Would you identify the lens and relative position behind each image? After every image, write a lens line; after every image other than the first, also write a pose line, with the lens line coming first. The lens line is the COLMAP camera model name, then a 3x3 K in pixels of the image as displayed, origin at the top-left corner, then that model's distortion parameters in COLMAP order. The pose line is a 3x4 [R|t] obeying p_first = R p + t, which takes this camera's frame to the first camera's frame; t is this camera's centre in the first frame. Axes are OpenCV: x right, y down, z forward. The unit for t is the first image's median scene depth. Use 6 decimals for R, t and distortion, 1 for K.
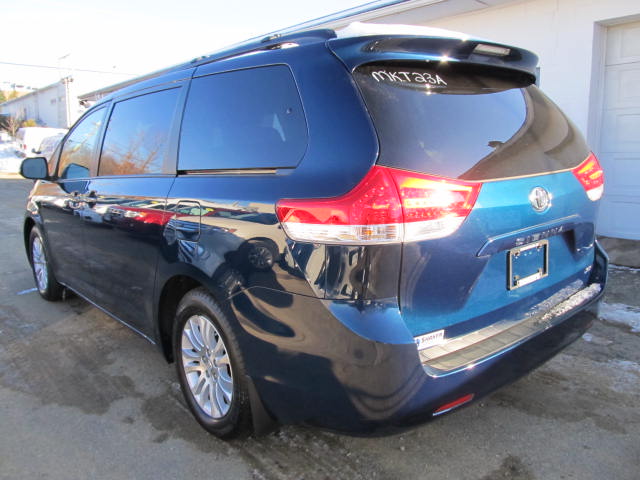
lens RADIAL K [[523.1, 0, 320.0], [0, 523.1, 240.0], [0, 0, 1]] dist [0.003490, 0.001501]
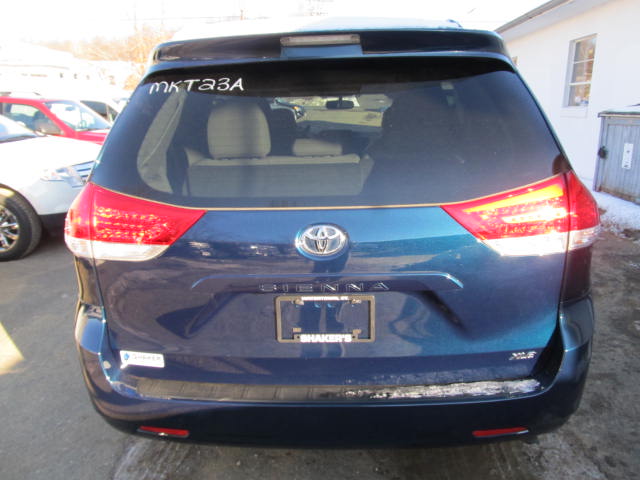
lens RADIAL K [[529.7, 0, 320.0], [0, 529.7, 240.0], [0, 0, 1]] dist [-0.006405, -0.001088]
pose [[0.712431, 0.187768, -0.676155, 0.897900], [-0.124738, 0.982078, 0.141291, -0.179345], [0.690567, -0.016318, 0.723084, 0.418109]]
